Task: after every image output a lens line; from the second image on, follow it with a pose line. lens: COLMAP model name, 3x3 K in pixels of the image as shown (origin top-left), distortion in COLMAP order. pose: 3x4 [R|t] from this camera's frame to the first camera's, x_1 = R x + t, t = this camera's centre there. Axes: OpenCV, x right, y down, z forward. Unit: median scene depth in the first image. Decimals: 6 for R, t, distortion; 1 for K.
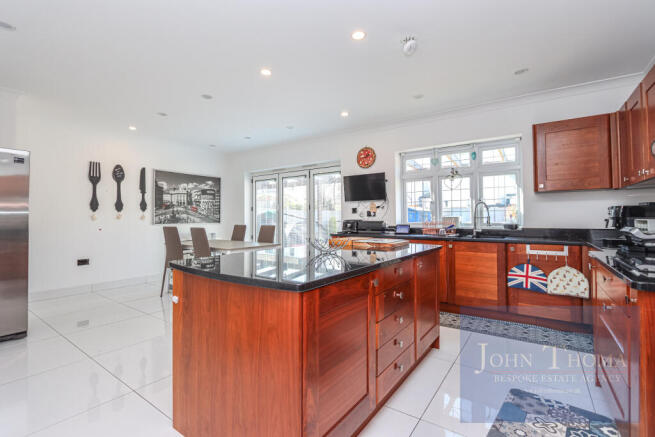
lens RADIAL K [[303.6, 0, 323.8], [0, 303.6, 214.2], [0, 0, 1]] dist [-0.004372, -0.000498]
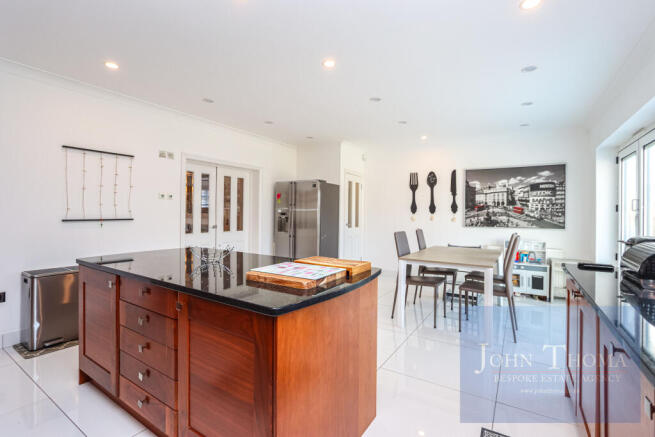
lens RADIAL K [[303.6, 0, 323.8], [0, 303.6, 214.2], [0, 0, 1]] dist [-0.004372, -0.000498]
pose [[0.049234, -0.003555, -0.998781, 0.350862], [-0.003885, 0.999985, -0.003751, -0.000836], [0.998780, 0.004065, 0.049219, 0.466263]]
